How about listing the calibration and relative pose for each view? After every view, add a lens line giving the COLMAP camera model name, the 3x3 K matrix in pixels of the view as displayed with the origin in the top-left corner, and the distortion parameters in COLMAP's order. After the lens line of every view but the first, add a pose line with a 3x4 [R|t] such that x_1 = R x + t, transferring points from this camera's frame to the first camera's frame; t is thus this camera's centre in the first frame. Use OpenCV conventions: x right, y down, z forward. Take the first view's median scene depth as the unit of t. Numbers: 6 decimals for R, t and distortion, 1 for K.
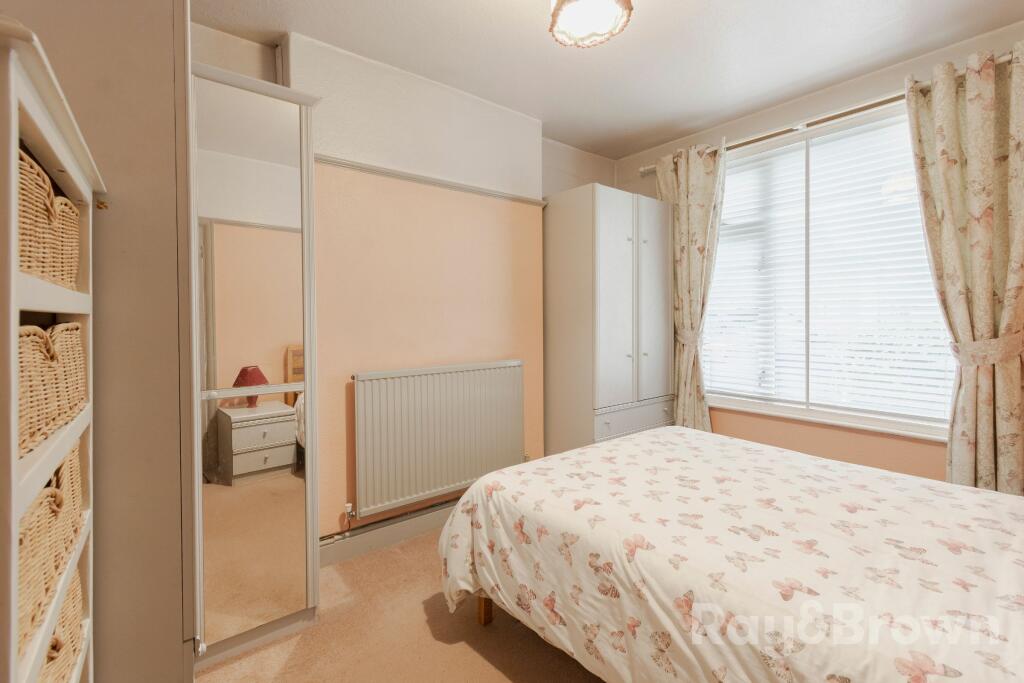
lens RADIAL K [[452.8, 0, 508.8], [0, 452.8, 329.9], [0, 0, 1]] dist [-0.000290, -0.001174]
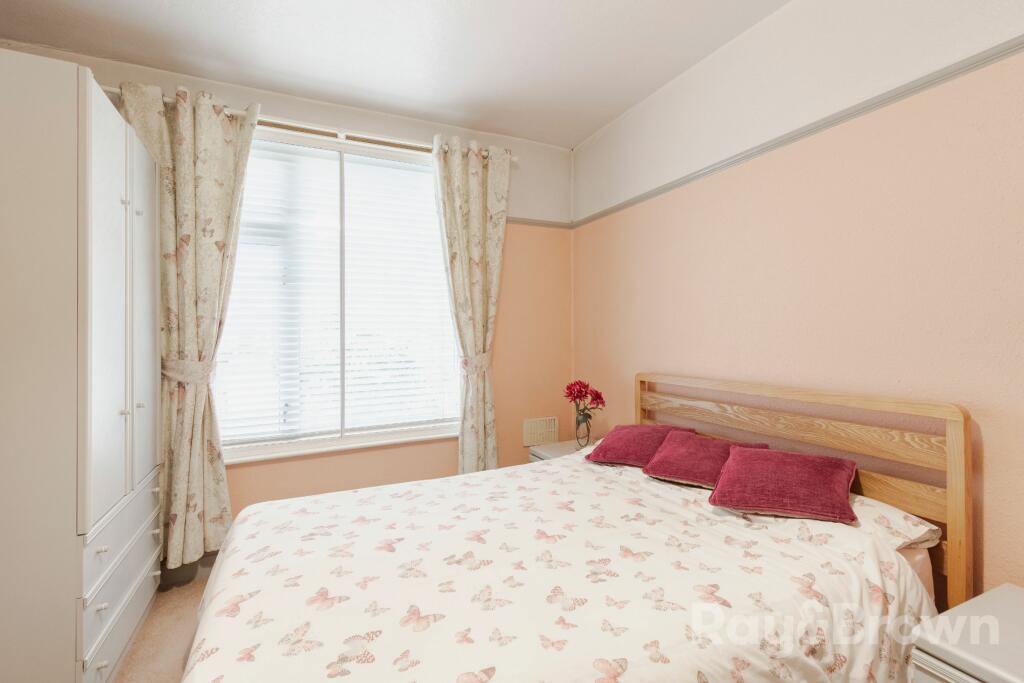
lens RADIAL K [[453.6, 0, 509.1], [0, 453.6, 334.5], [0, 0, 1]] dist [0.001886, 0.000117]
pose [[0.217480, 0.002351, 0.976062, -0.252743], [0.042400, 0.999030, -0.011854, -0.015628], [-0.975144, 0.043963, 0.217169, 0.616513]]
